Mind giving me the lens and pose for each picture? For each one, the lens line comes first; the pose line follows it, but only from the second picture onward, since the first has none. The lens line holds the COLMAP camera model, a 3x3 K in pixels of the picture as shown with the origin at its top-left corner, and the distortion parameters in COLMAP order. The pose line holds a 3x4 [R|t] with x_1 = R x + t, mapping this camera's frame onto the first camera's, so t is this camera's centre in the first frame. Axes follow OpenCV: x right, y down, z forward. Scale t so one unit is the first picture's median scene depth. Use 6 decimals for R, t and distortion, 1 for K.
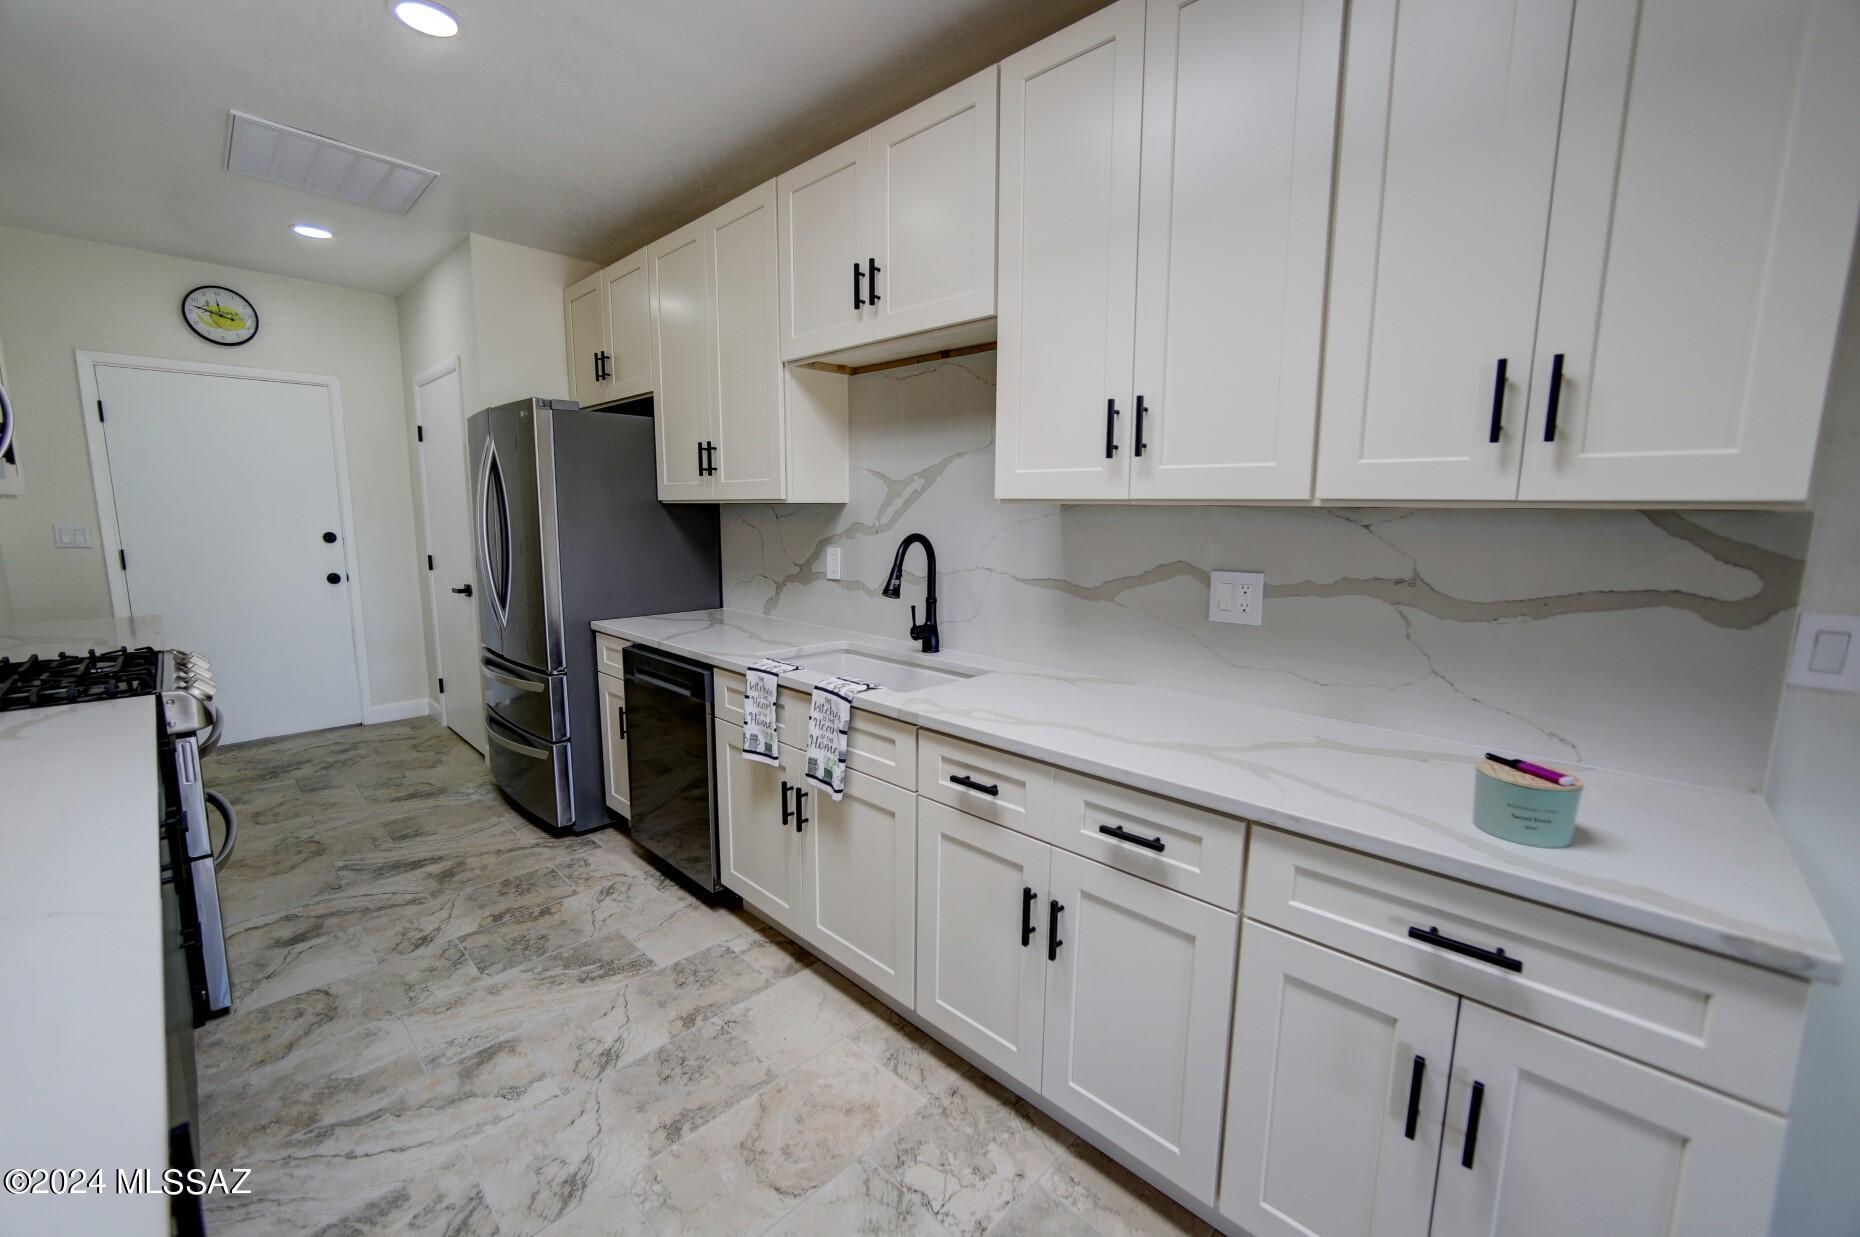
lens RADIAL K [[740.0, 0, 922.9], [0, 740.0, 617.3], [0, 0, 1]] dist [-0.045114, 0.020039]
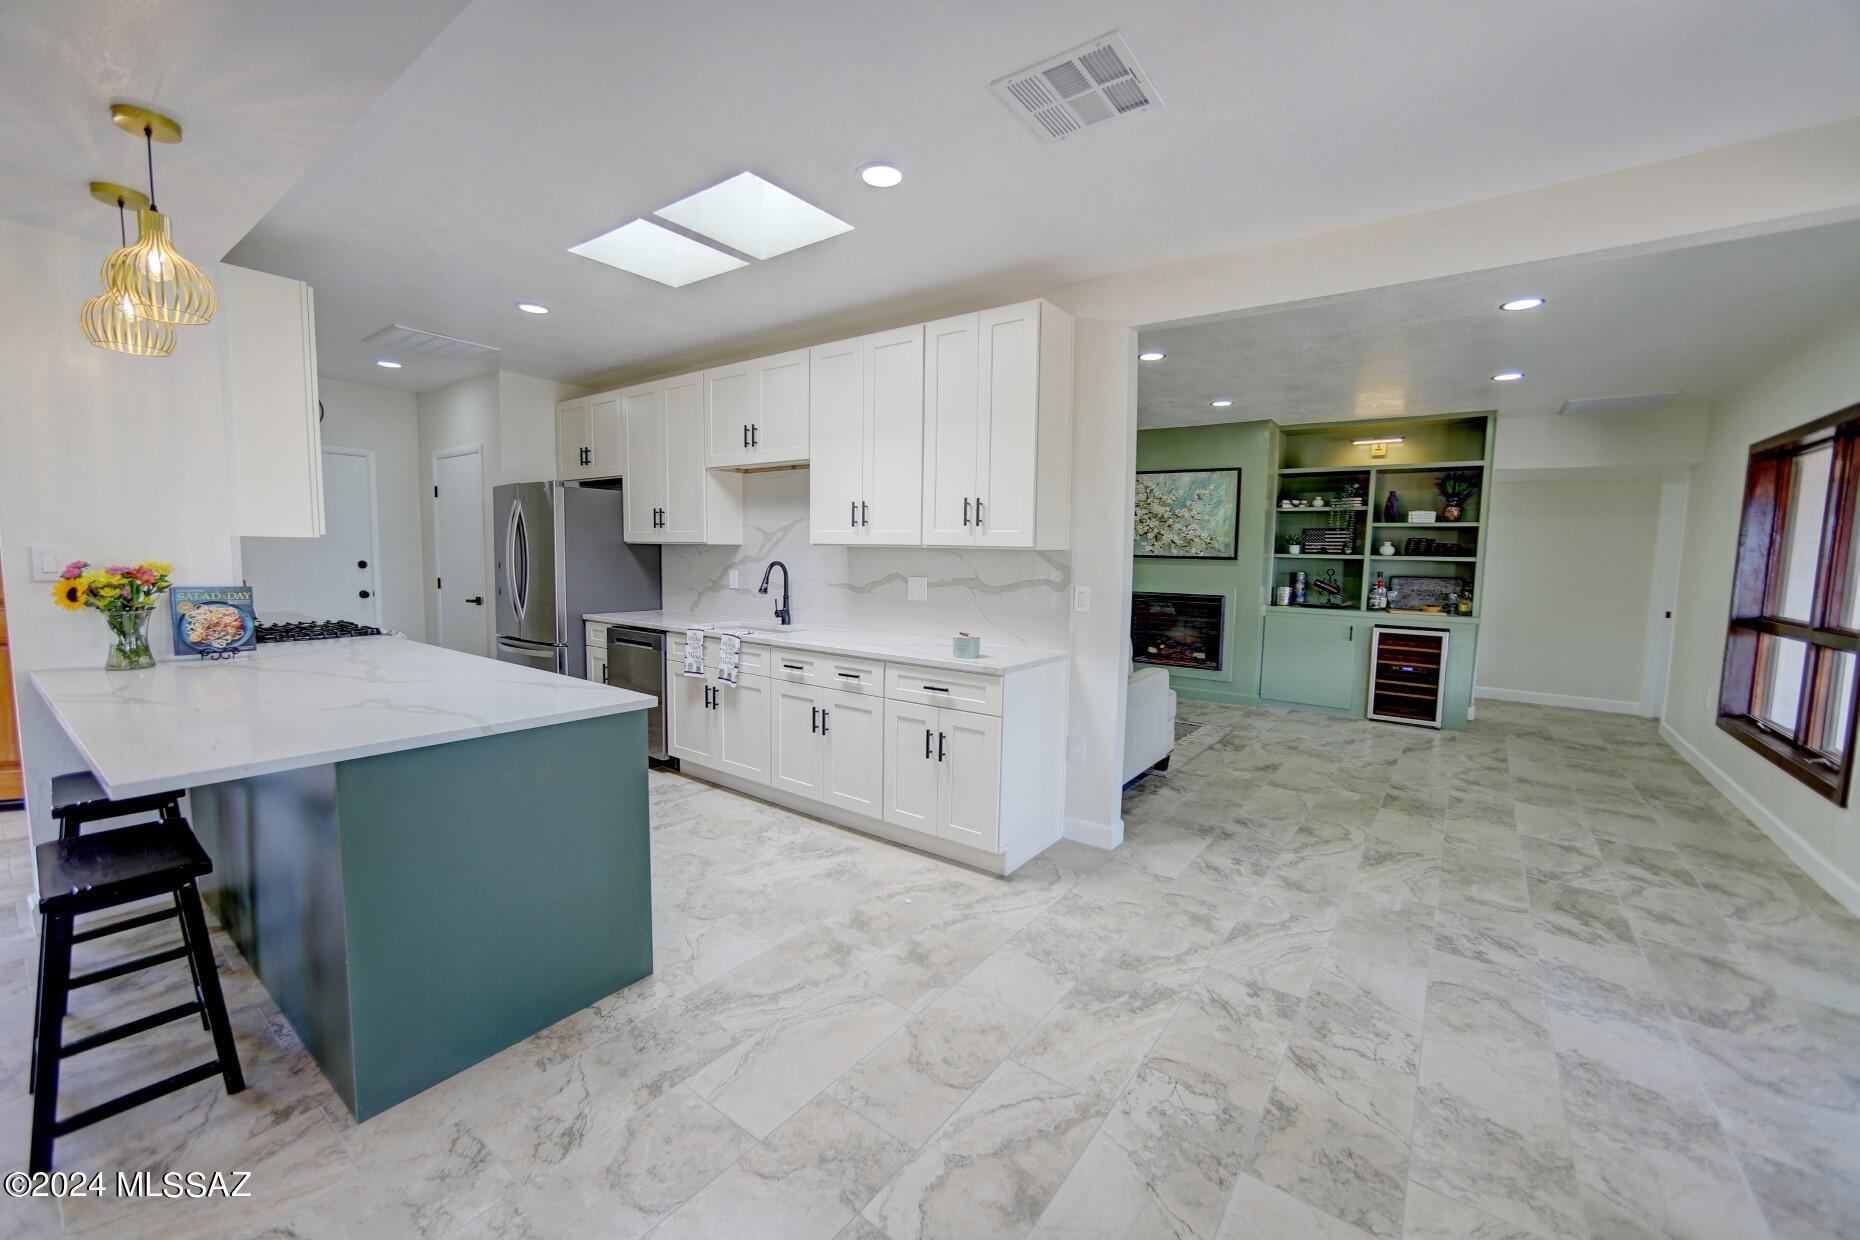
lens RADIAL K [[740.0, 0, 922.9], [0, 740.0, 618.8], [0, 0, 1]] dist [-0.045114, 0.020039]
pose [[0.992237, -0.002000, 0.124343, 0.139908], [0.008481, 0.998631, -0.051612, 0.151521], [-0.124069, 0.052266, 0.990896, -1.024863]]
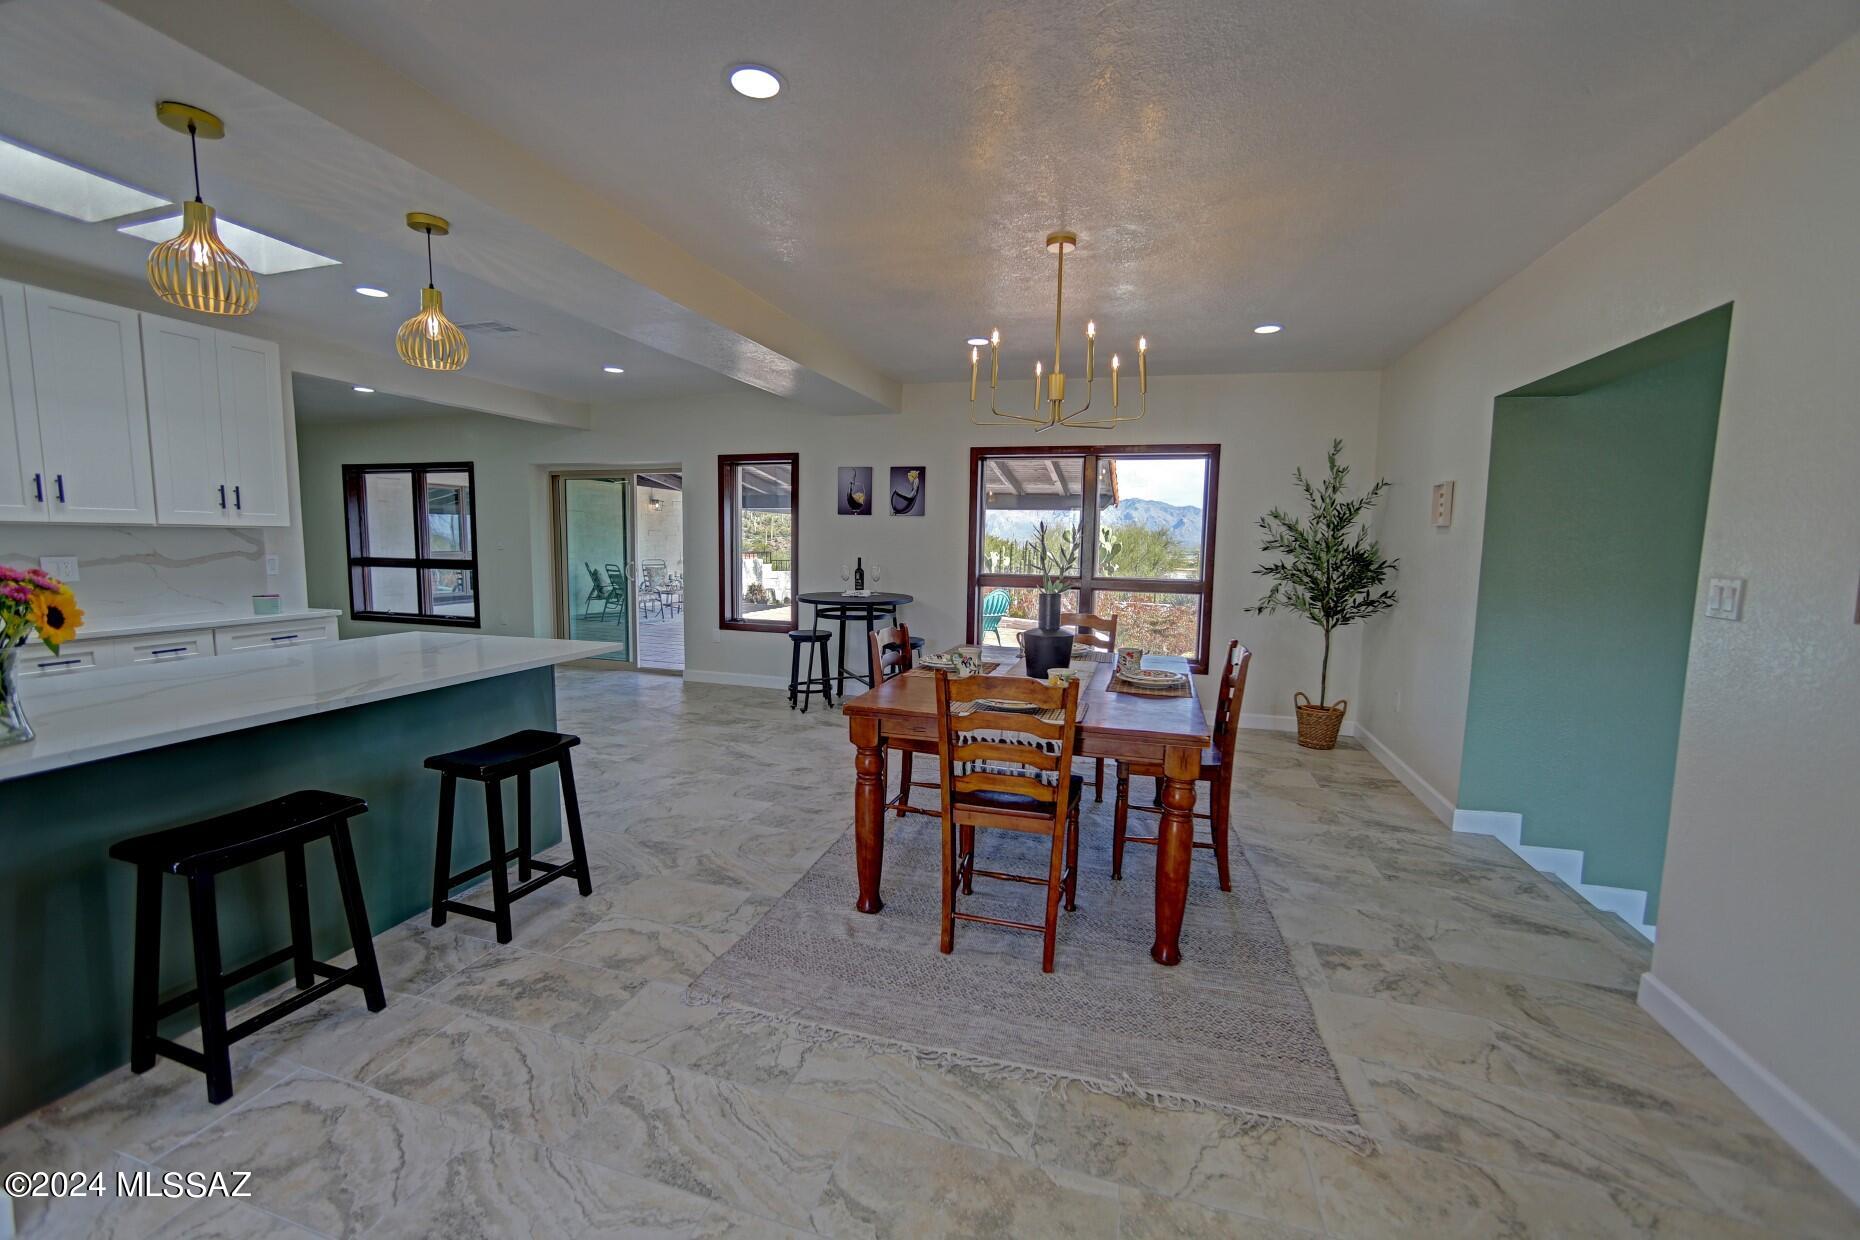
lens RADIAL K [[740.0, 0, 922.9], [0, 740.0, 618.8], [0, 0, 1]] dist [-0.045114, 0.020039]
pose [[-0.453132, -0.112369, 0.884333, -2.085528], [0.112196, 0.976946, 0.181626, 0.010254], [-0.884355, 0.181519, -0.430078, -0.204362]]
